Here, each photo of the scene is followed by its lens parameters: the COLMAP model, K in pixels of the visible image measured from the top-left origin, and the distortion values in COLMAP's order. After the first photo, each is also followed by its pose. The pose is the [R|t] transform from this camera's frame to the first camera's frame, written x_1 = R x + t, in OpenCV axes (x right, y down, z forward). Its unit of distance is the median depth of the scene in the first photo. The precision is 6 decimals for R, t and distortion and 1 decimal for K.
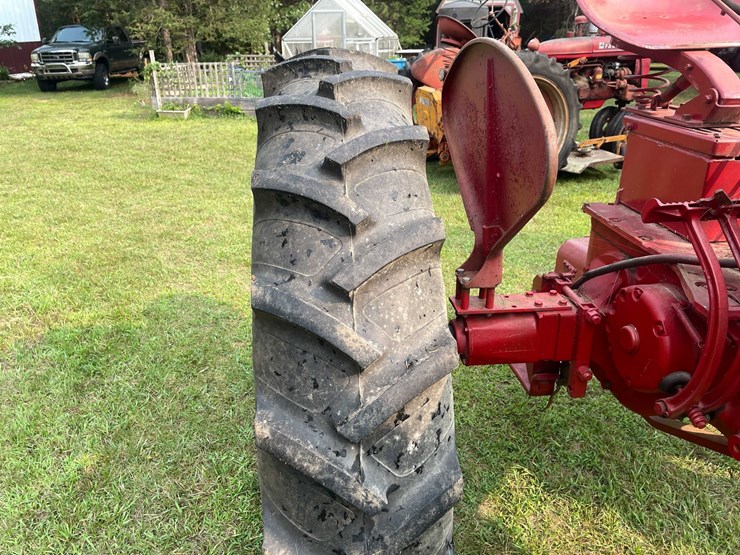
lens RADIAL K [[558.6, 0, 369.1], [0, 558.6, 275.6], [0, 0, 1]] dist [0.081432, -0.107425]
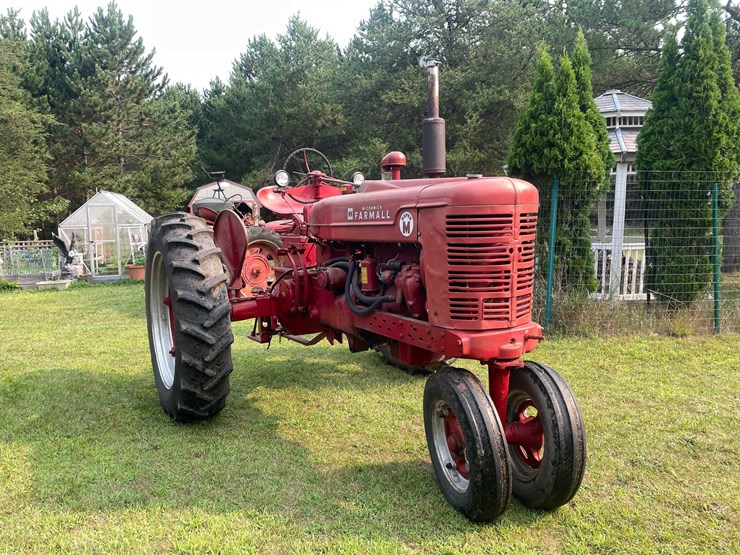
lens RADIAL K [[558.6, 0, 369.1], [0, 558.6, 275.6], [0, 0, 1]] dist [0.081432, -0.107425]
pose [[0.912324, -0.054147, 0.405873, -0.304439], [0.176995, 0.945981, -0.271648, 0.776274], [-0.369239, 0.319668, 0.872625, -1.614194]]
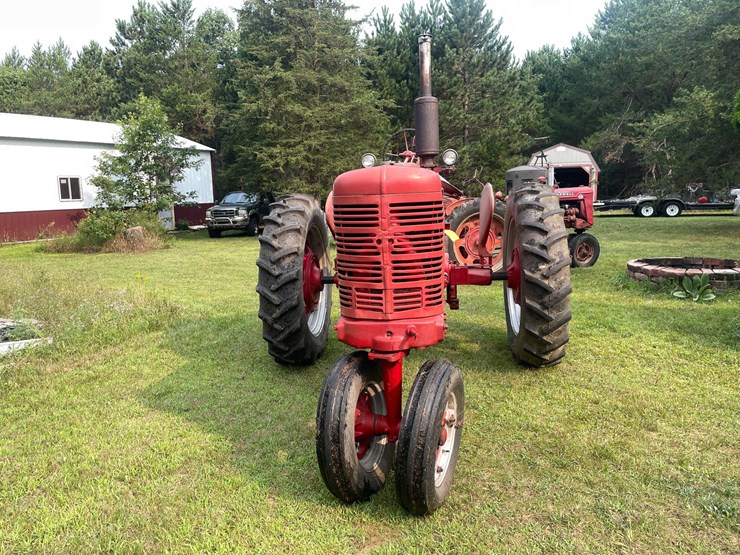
lens RADIAL K [[558.6, 0, 369.1], [0, 558.6, 275.6], [0, 0, 1]] dist [0.081432, -0.107425]
pose [[0.975660, 0.008319, -0.219131, 0.987104], [-0.064308, 0.966200, -0.249645, 0.826130], [0.209648, 0.257660, 0.943217, -1.832830]]
